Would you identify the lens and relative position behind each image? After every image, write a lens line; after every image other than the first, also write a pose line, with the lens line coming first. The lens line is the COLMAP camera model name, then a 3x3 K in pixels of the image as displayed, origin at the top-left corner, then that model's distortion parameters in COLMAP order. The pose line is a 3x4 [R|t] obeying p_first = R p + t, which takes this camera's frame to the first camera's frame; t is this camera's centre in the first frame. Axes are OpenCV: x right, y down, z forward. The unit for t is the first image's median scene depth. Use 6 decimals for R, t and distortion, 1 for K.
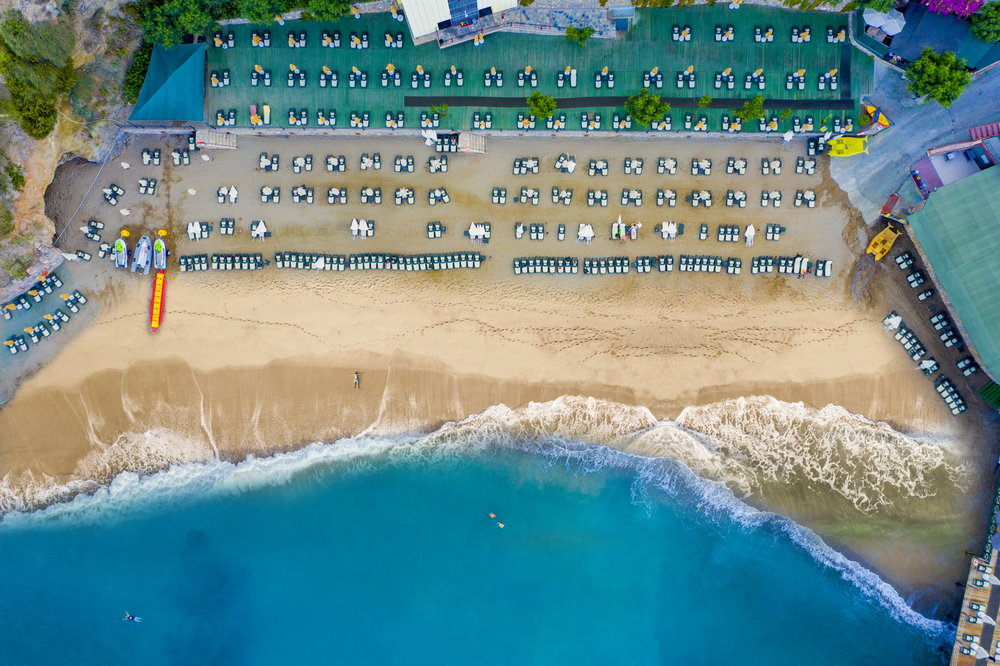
lens RADIAL K [[794.0, 0, 497.9], [0, 794.0, 330.8], [0, 0, 1]] dist [-0.008302, 0.005681]
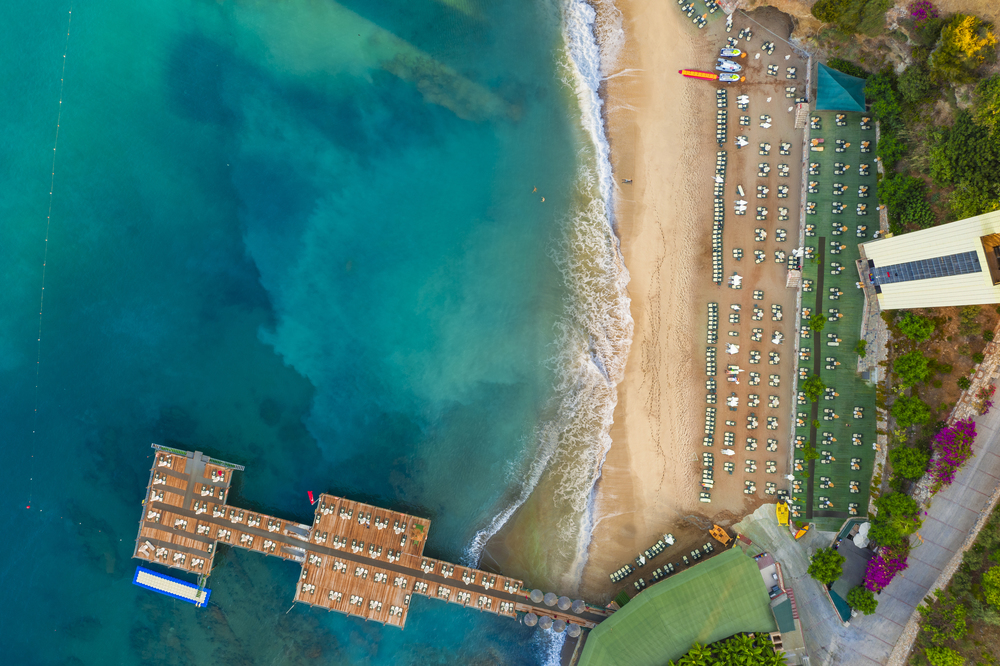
lens RADIAL K [[794.0, 0, 497.9], [0, 794.0, 330.8], [0, 0, 1]] dist [-0.008302, 0.005681]
pose [[-0.033643, 0.999258, 0.018753, 0.061132], [-0.999096, -0.034114, 0.025357, 0.308605], [0.025978, -0.017883, 0.999503, -0.596585]]
